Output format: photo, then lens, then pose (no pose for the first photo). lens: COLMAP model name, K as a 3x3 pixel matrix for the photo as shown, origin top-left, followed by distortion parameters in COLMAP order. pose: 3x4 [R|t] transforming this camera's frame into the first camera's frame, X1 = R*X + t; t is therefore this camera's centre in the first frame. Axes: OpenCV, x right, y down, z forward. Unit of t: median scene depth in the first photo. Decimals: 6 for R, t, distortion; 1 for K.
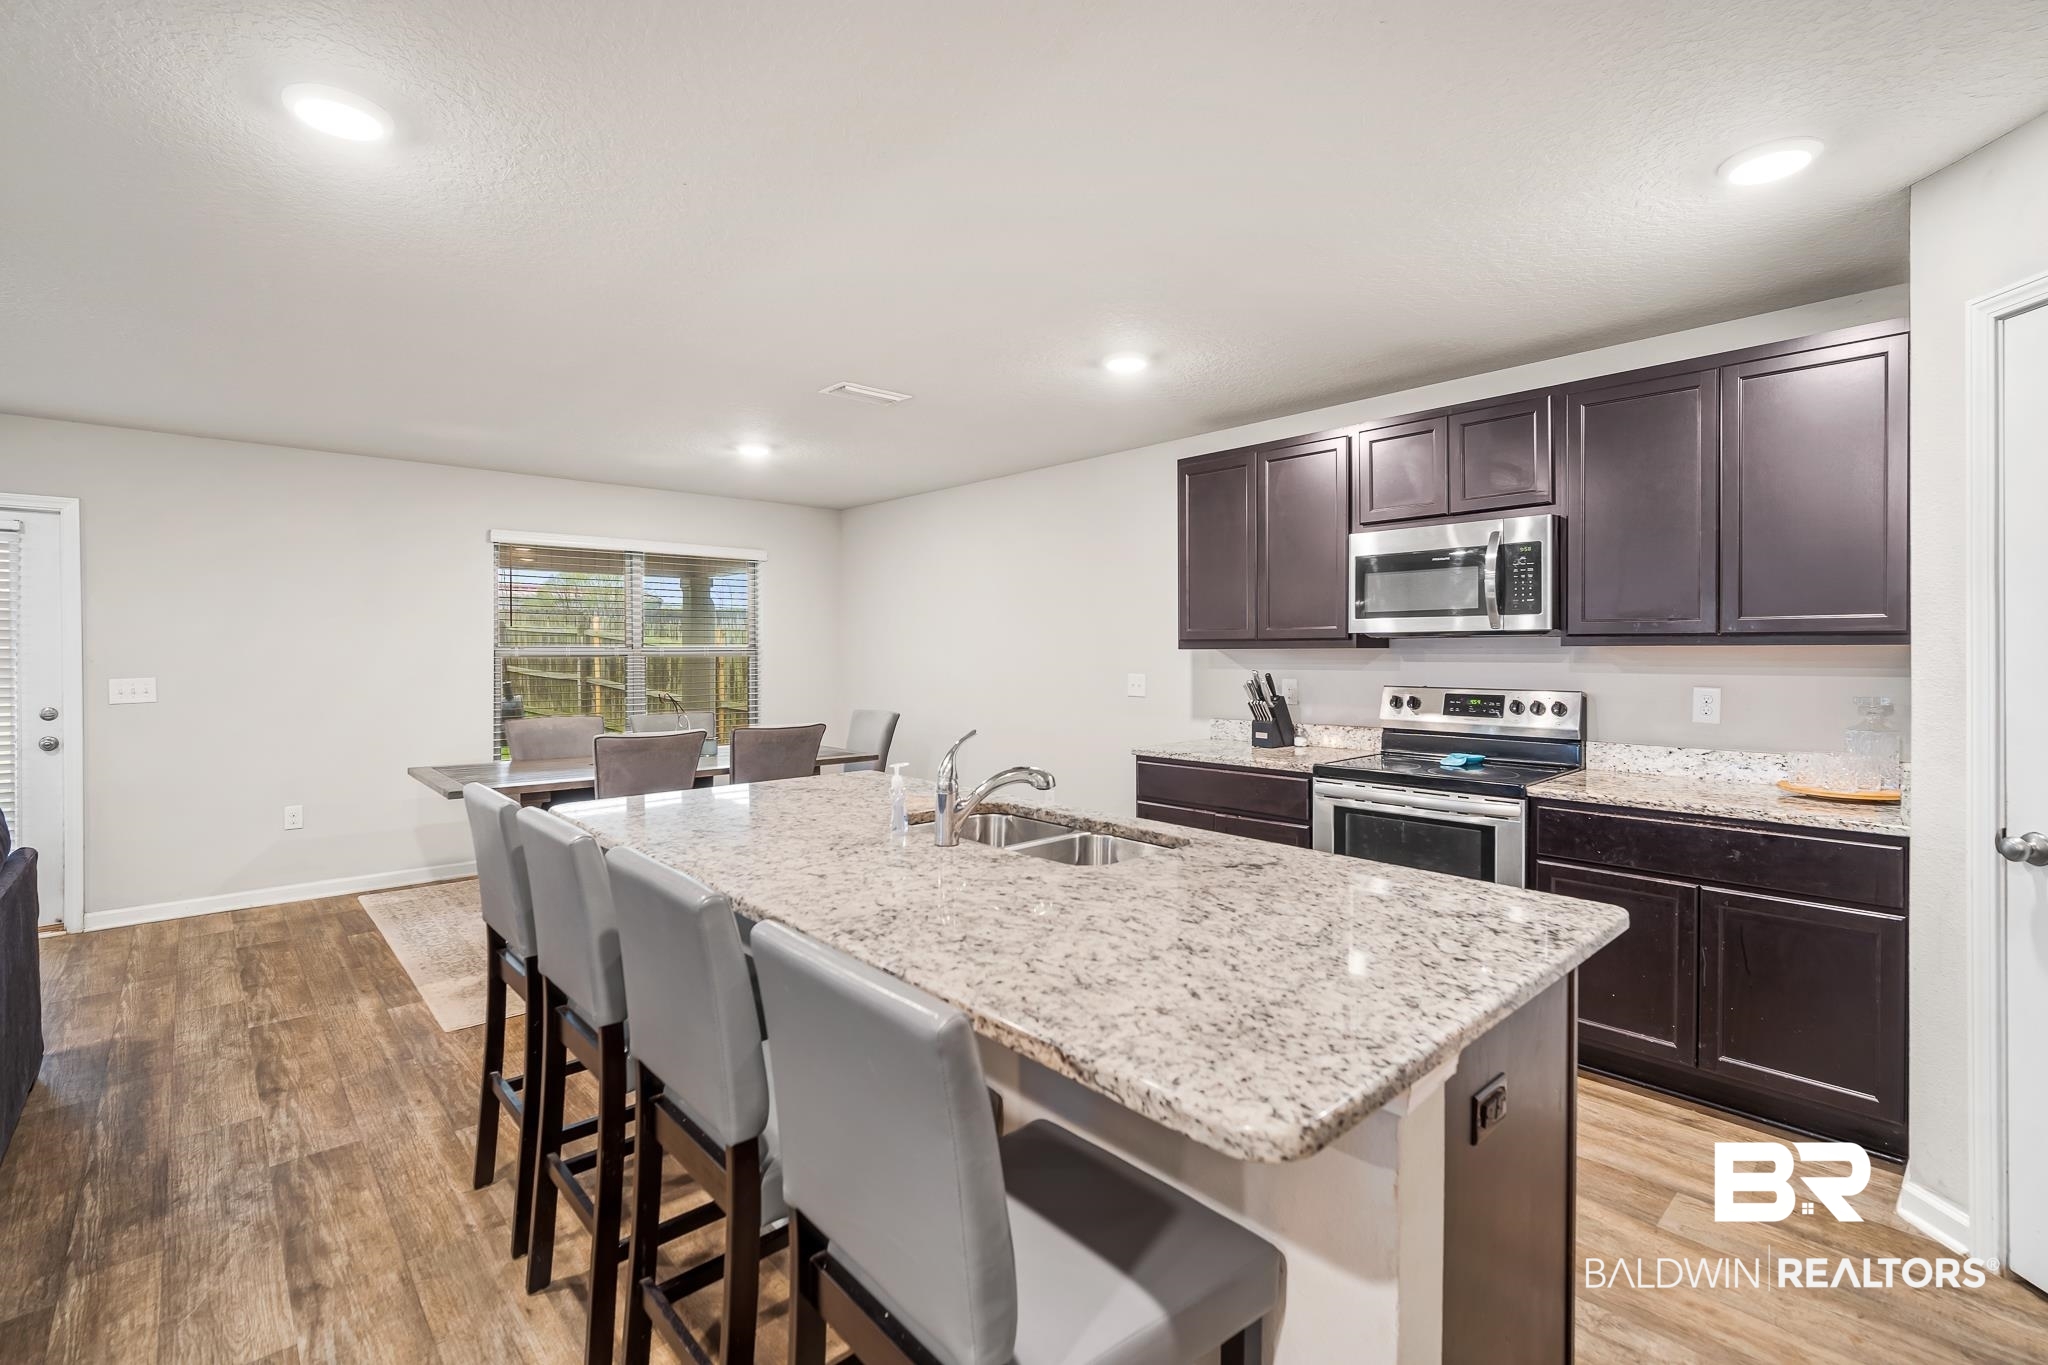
lens RADIAL K [[926.9, 0, 1033.0], [0, 926.9, 647.8], [0, 0, 1]] dist [-0.002431, 0.002467]
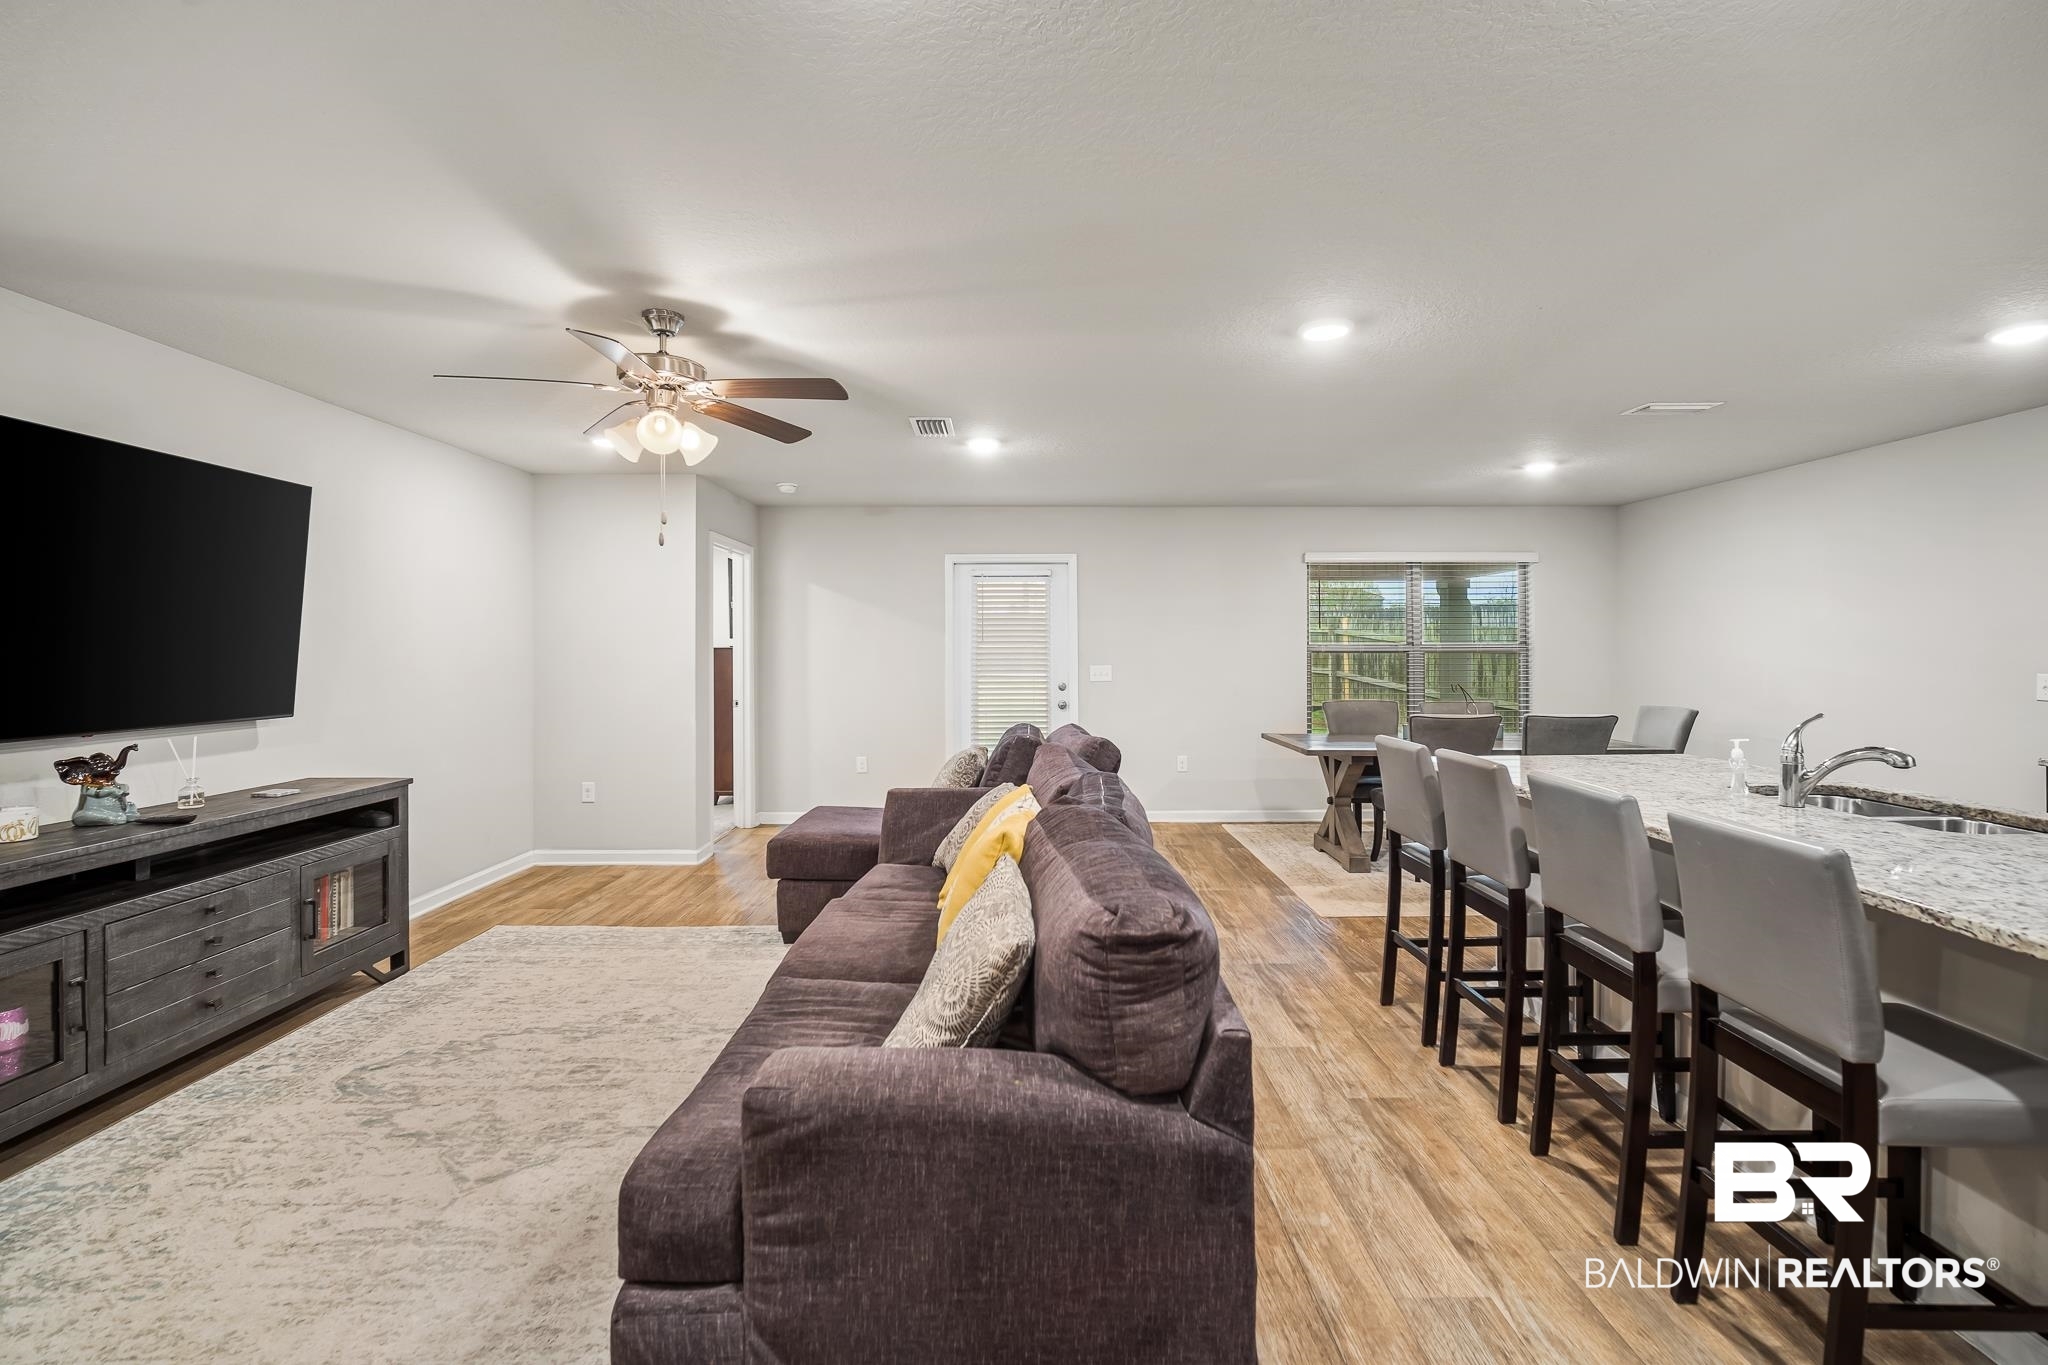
lens RADIAL K [[926.9, 0, 1029.3], [0, 926.9, 646.7], [0, 0, 1]] dist [-0.002431, 0.002467]
pose [[0.738367, -0.001927, -0.674396, -0.006608], [0.003362, 0.999994, 0.000824, -0.000604], [0.674390, -0.002876, 0.738369, -0.318861]]
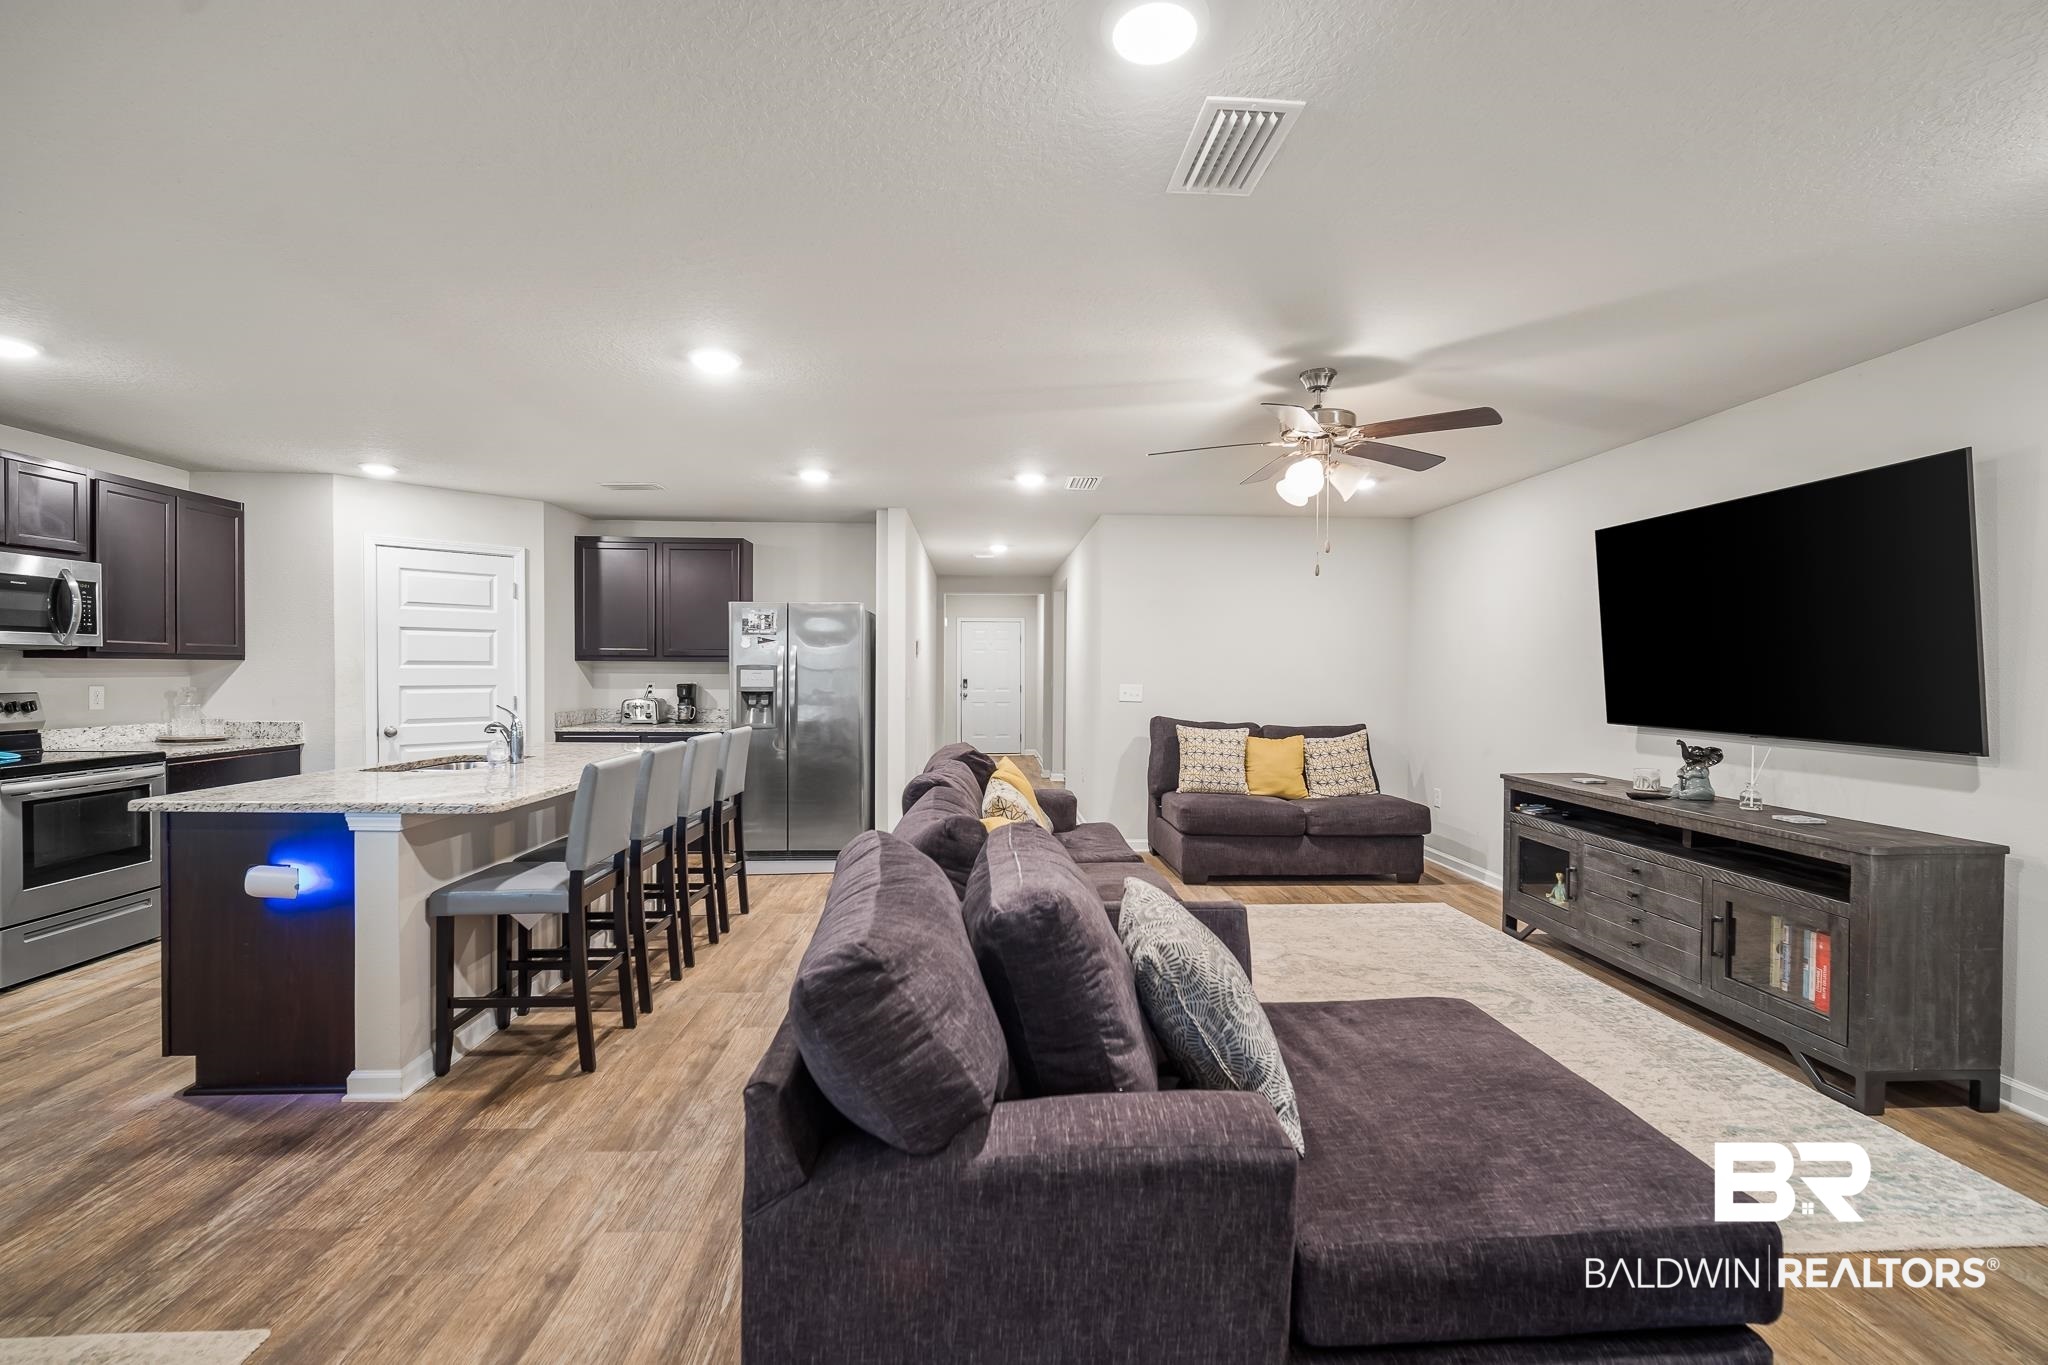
lens RADIAL K [[926.9, 0, 1024.6], [0, 926.9, 681.1], [0, 0, 1]] dist [-0.002431, 0.002467]
pose [[-0.769001, -0.009967, 0.639170, -1.237613], [-0.006017, 0.999947, 0.008355, 0.011183], [-0.639220, 0.002579, -0.769020, 1.053686]]
